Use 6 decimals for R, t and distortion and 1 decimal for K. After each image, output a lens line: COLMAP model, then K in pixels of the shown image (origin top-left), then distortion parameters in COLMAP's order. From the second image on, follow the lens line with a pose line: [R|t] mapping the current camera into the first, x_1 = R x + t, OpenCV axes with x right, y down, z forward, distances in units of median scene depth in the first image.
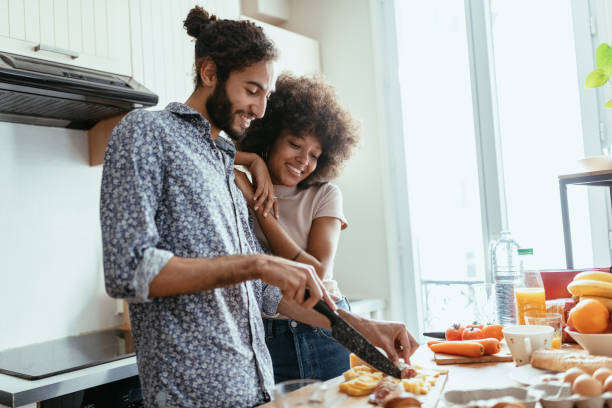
lens RADIAL K [[579.9, 0, 306.0], [0, 579.9, 204.0], [0, 0, 1]] dist [0.055992, -0.086928]
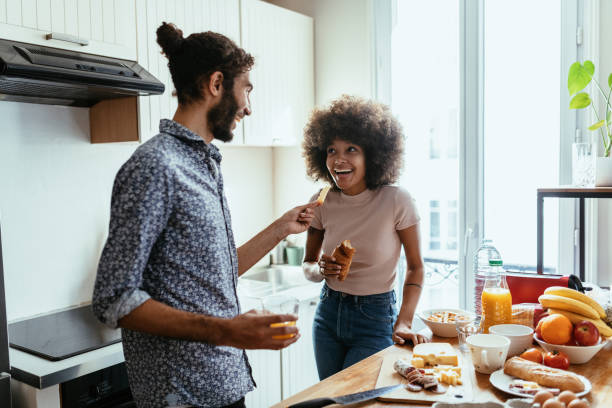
lens RADIAL K [[579.9, 0, 306.0], [0, 579.9, 204.0], [0, 0, 1]] dist [0.055992, -0.086928]
pose [[0.997258, 0.042586, 0.060514, -0.068488], [-0.048652, 0.993535, 0.102574, -0.114100], [-0.055755, -0.105237, 0.992883, -0.071469]]
